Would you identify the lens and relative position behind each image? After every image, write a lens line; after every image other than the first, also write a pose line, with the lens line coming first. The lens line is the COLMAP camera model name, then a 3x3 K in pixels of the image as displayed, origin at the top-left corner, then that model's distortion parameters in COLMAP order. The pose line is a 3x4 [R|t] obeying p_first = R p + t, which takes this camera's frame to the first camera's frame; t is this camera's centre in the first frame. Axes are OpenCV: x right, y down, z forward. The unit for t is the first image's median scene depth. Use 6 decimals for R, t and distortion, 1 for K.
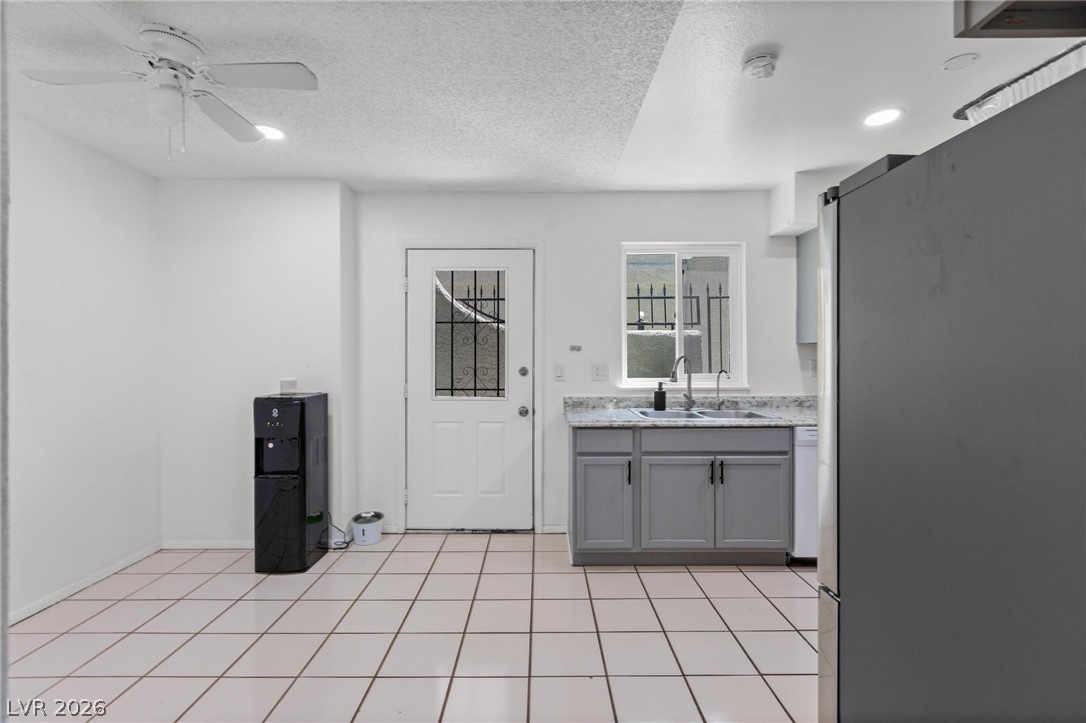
lens RADIAL K [[499.2, 0, 541.5], [0, 499.2, 357.1], [0, 0, 1]] dist [-0.000023, 0.000012]
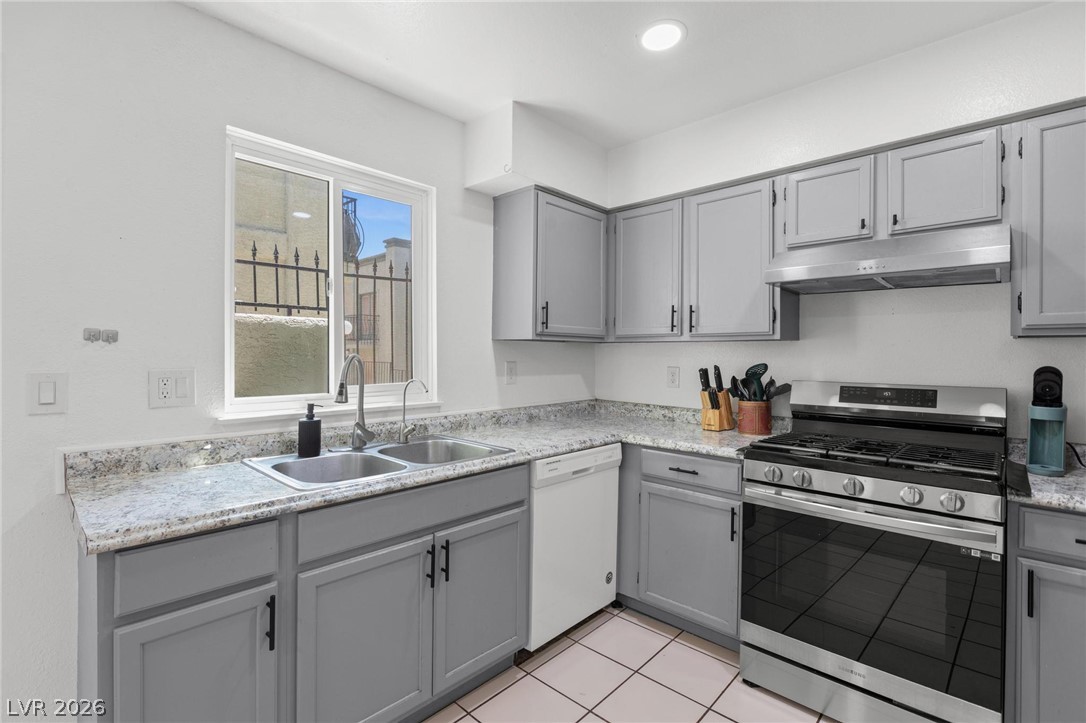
lens RADIAL K [[509.5, 0, 554.4], [0, 509.5, 357.3], [0, 0, 1]] dist [-0.004693, -0.001327]
pose [[0.683489, 0.006135, 0.729935, 0.016818], [-0.006448, 0.999976, -0.002368, -0.000172], [-0.729933, -0.003088, 0.683512, 0.429167]]
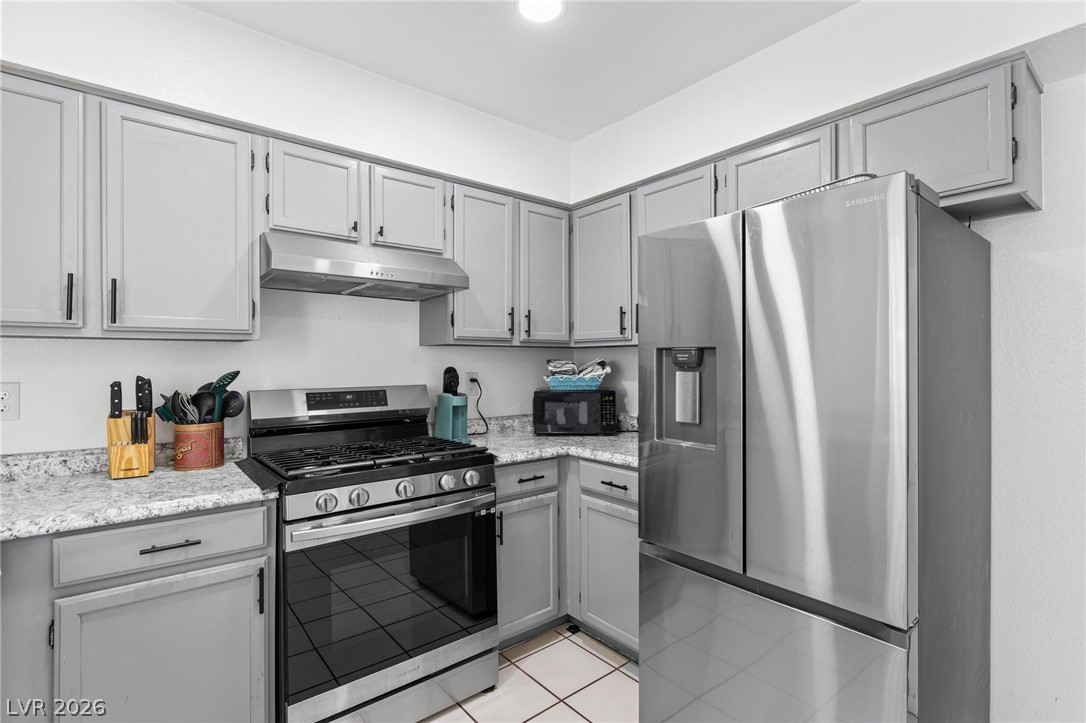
lens RADIAL K [[509.5, 0, 547.8], [0, 509.5, 359.4], [0, 0, 1]] dist [-0.004693, -0.001327]
pose [[-0.630733, 0.005980, 0.775977, 0.075902], [0.008086, 0.999967, -0.001134, -0.002746], [-0.775958, 0.005559, -0.630761, 0.669508]]
